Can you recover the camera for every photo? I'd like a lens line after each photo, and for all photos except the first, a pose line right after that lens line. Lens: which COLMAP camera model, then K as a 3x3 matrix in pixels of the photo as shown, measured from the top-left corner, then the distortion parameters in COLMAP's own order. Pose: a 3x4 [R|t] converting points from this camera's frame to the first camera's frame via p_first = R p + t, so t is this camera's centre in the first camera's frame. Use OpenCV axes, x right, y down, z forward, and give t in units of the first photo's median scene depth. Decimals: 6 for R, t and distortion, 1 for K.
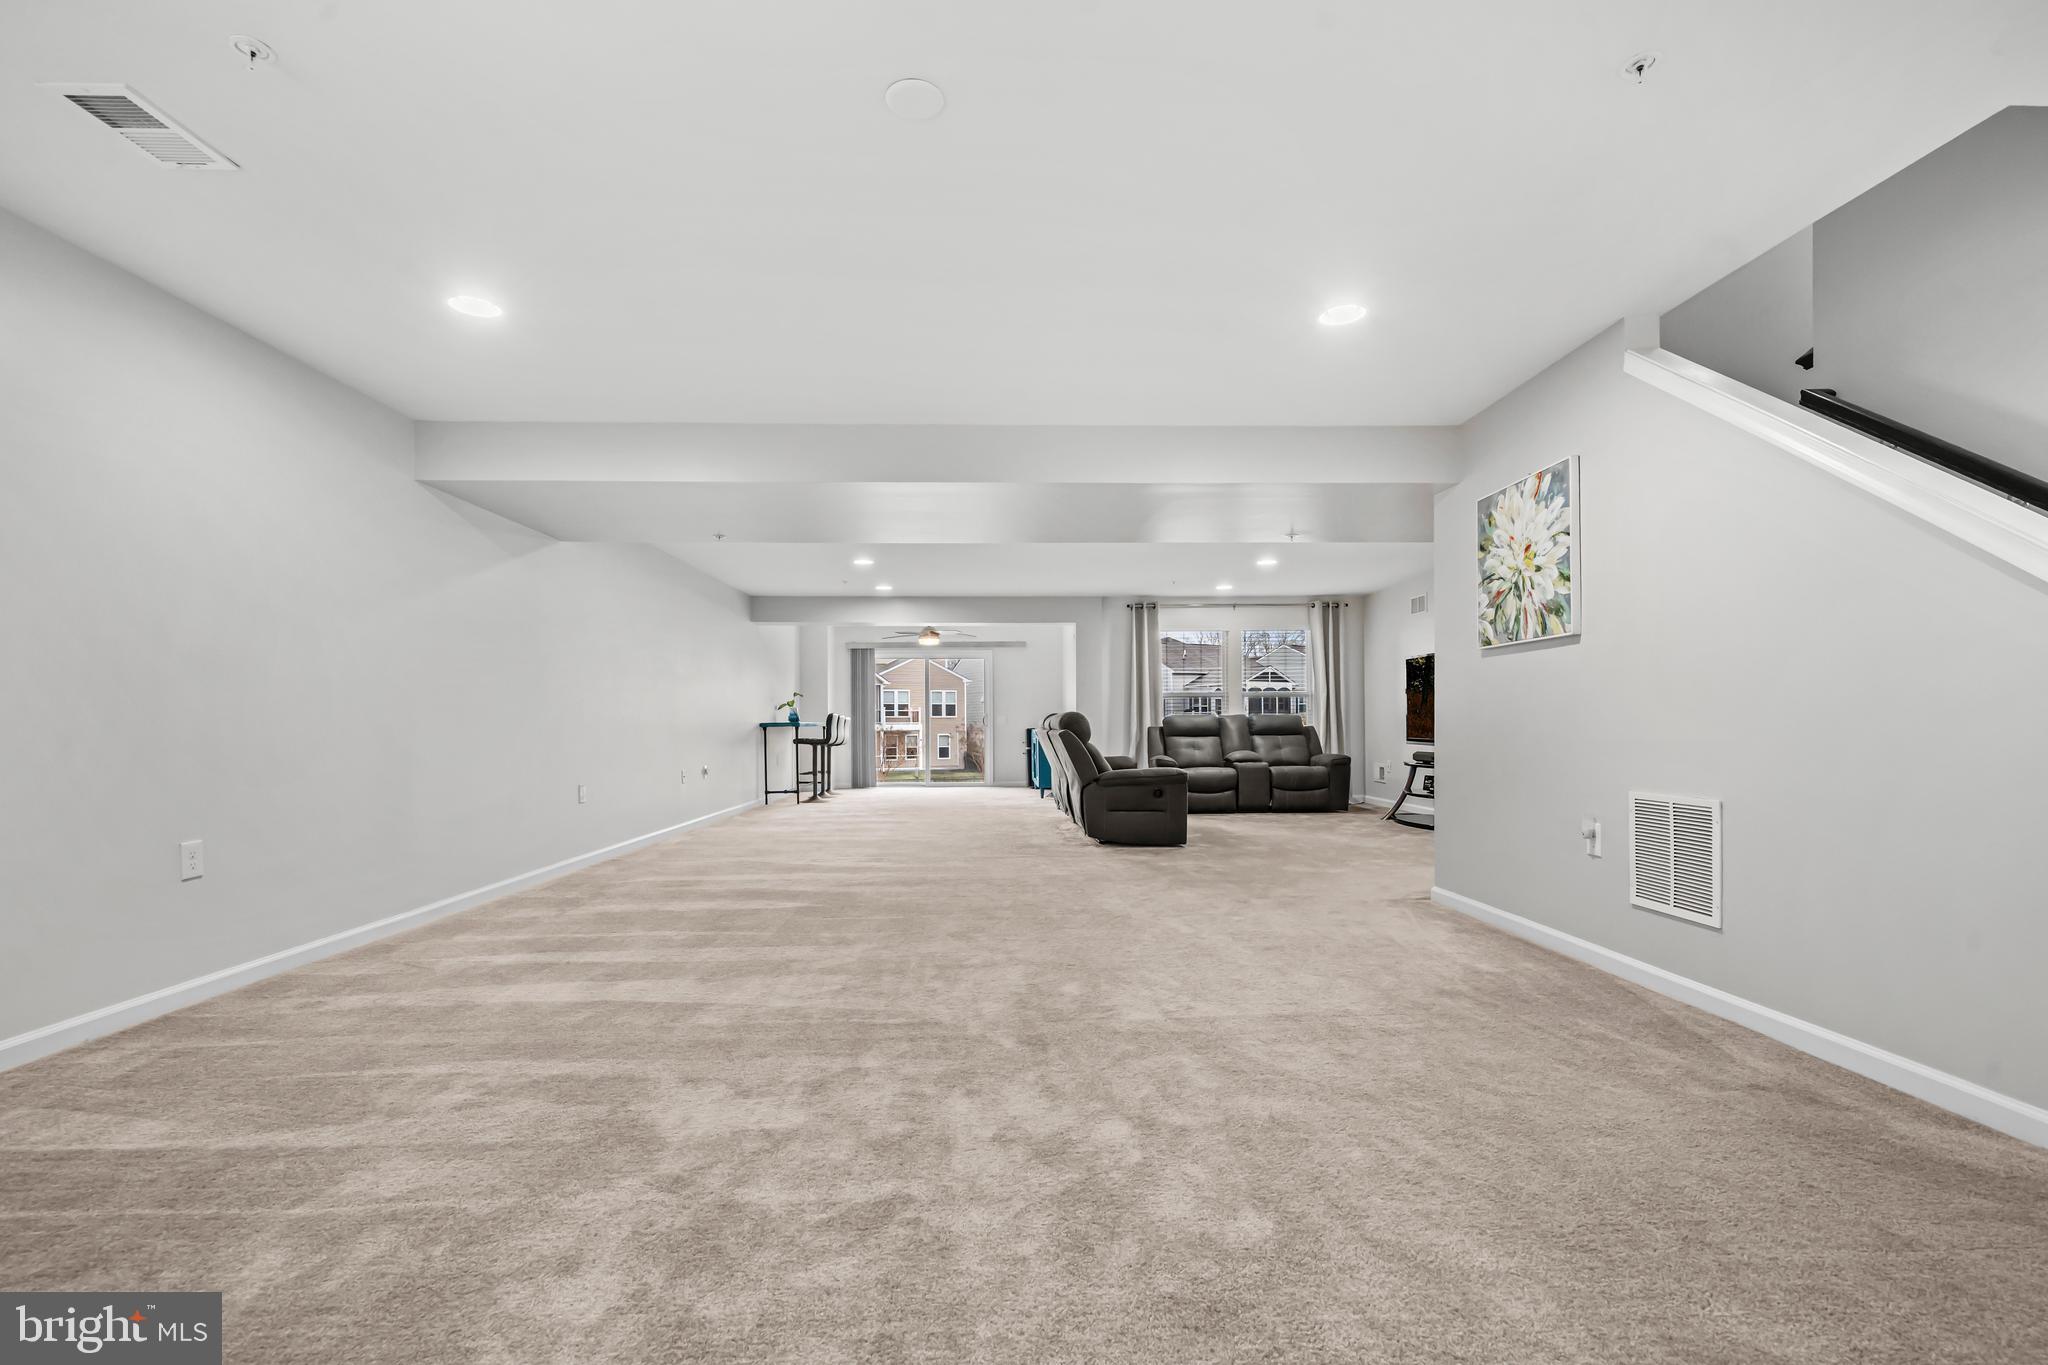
lens RADIAL K [[883.2, 0, 1034.5], [0, 883.2, 725.0], [0, 0, 1]] dist [0.012686, -0.000976]
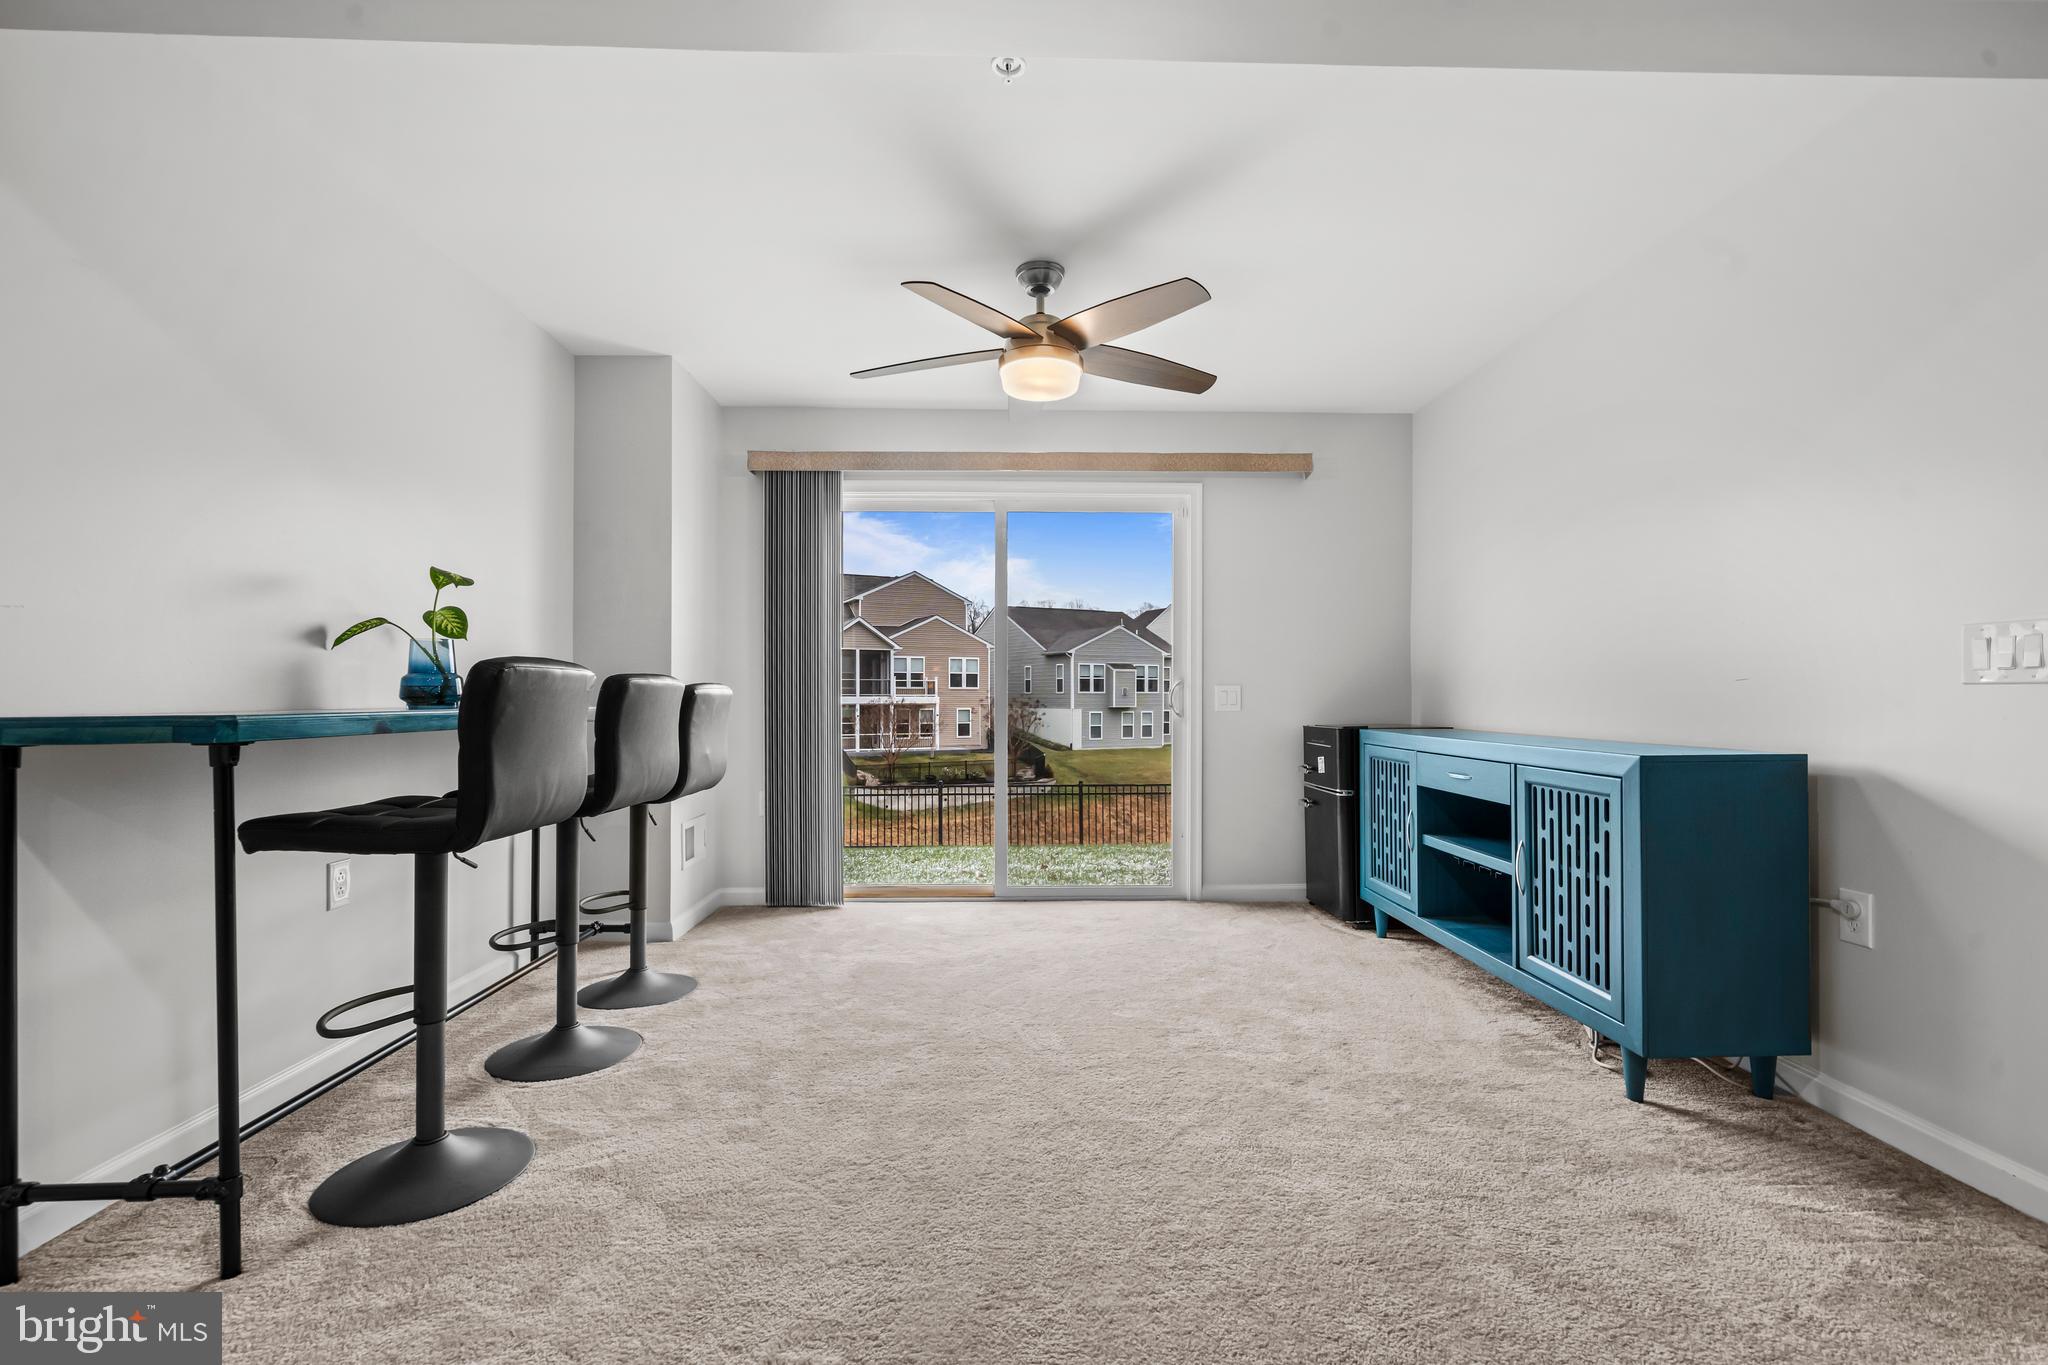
lens RADIAL K [[883.2, 0, 1018.8], [0, 883.2, 706.1], [0, 0, 1]] dist [0.012686, -0.000976]
pose [[0.999475, 0.006234, -0.031792, -0.146550], [-0.005915, 0.999931, 0.010105, -0.006827], [0.031853, -0.009912, 0.999443, 0.952947]]
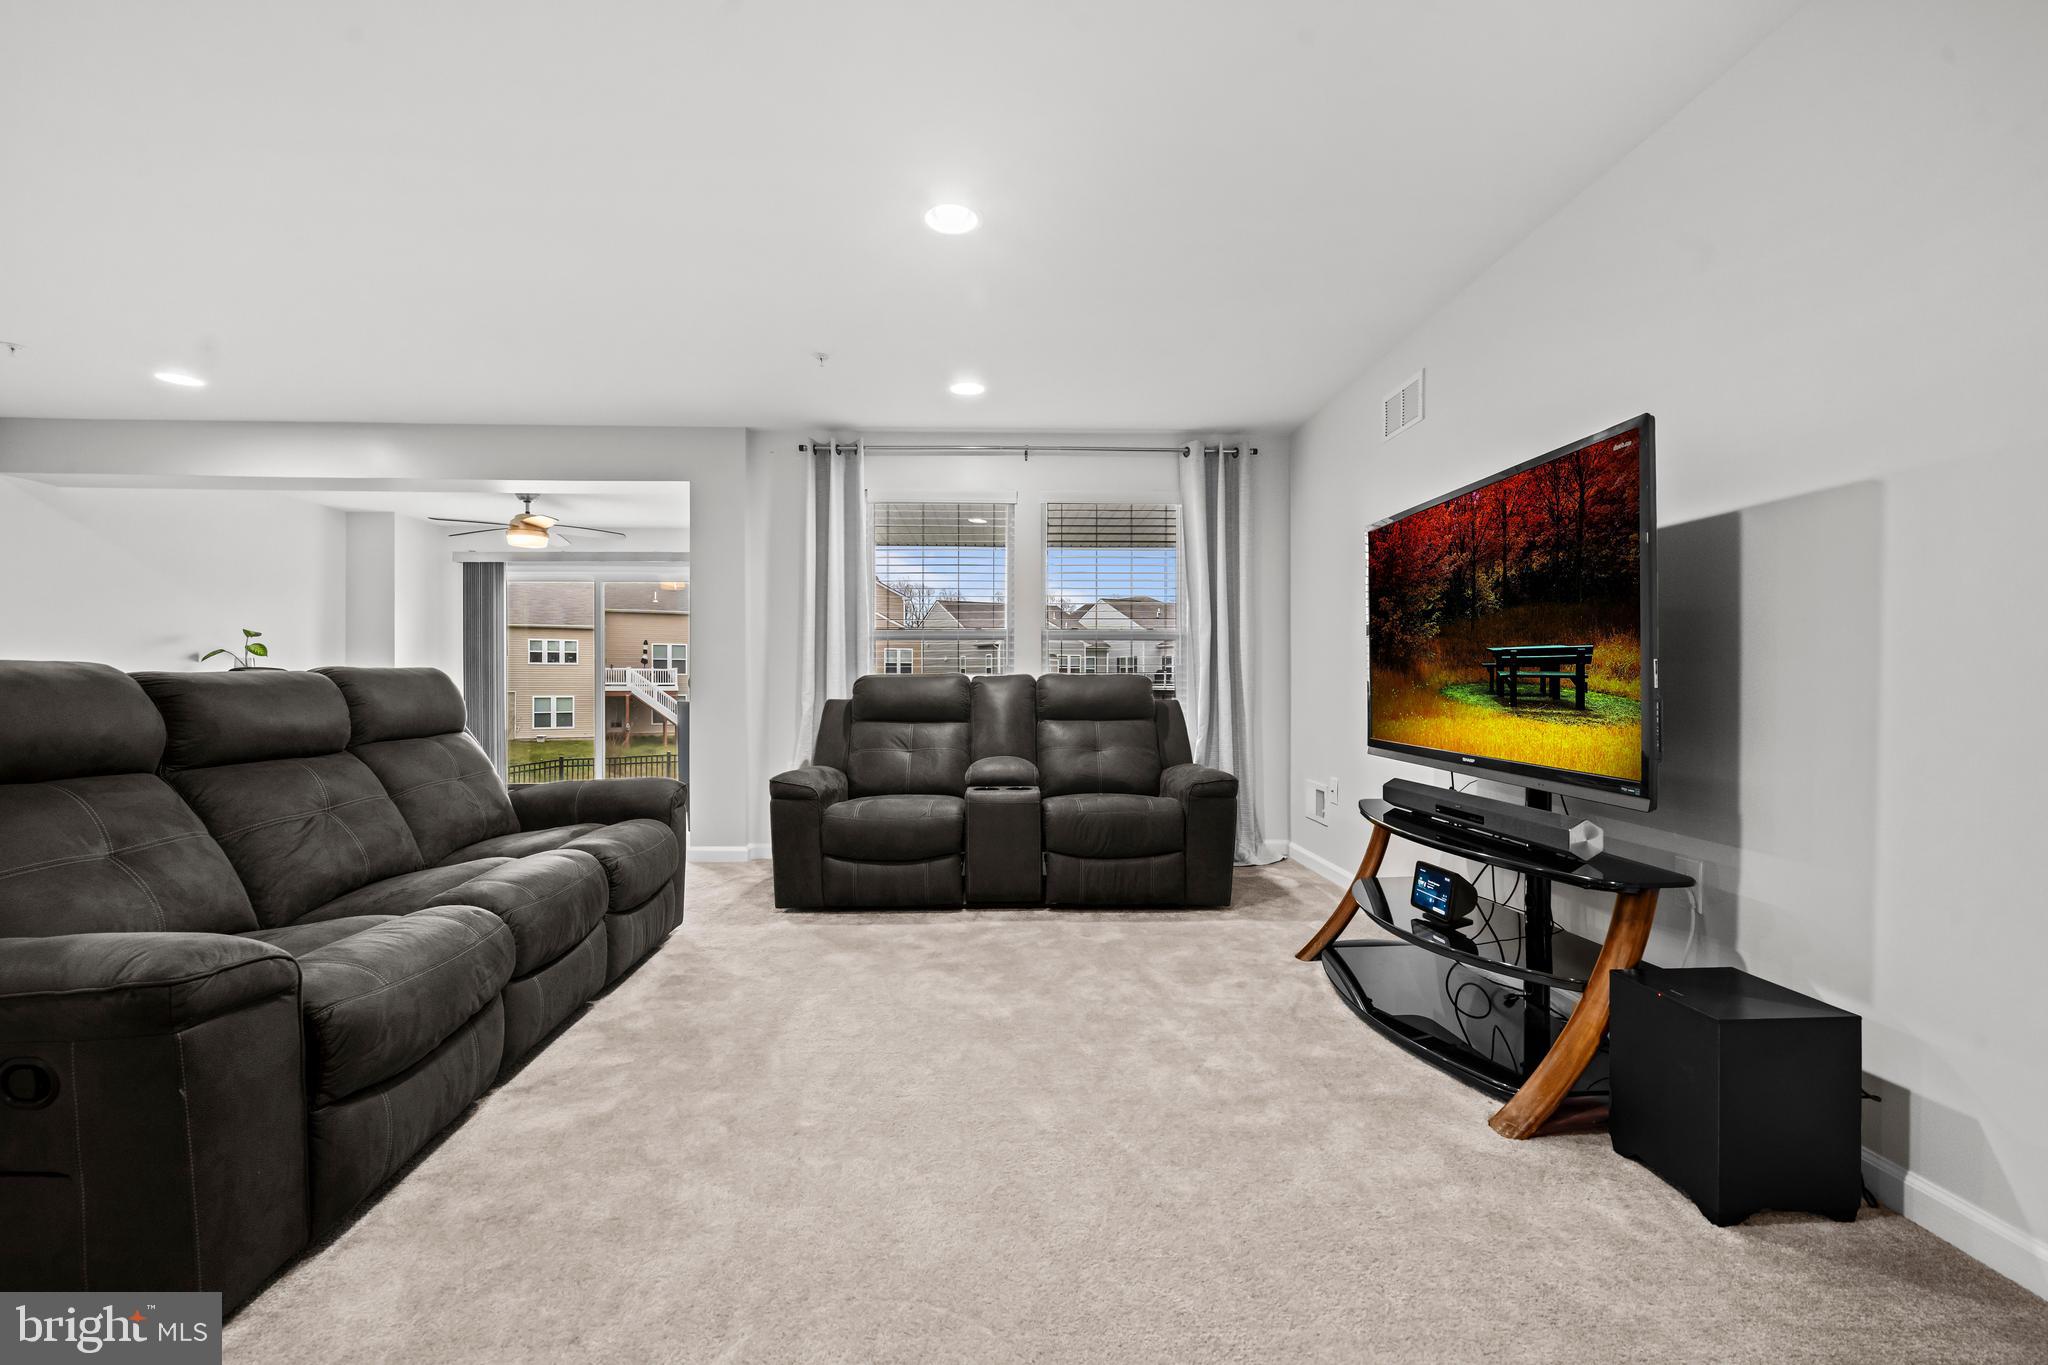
lens RADIAL K [[883.2, 0, 1015.4], [0, 883.2, 671.2], [0, 0, 1]] dist [0.012686, -0.000976]
pose [[0.999719, 0.008429, -0.022170, 0.254673], [-0.008881, 0.999754, -0.020348, -0.004515], [0.021993, 0.020539, 0.999547, 0.566006]]
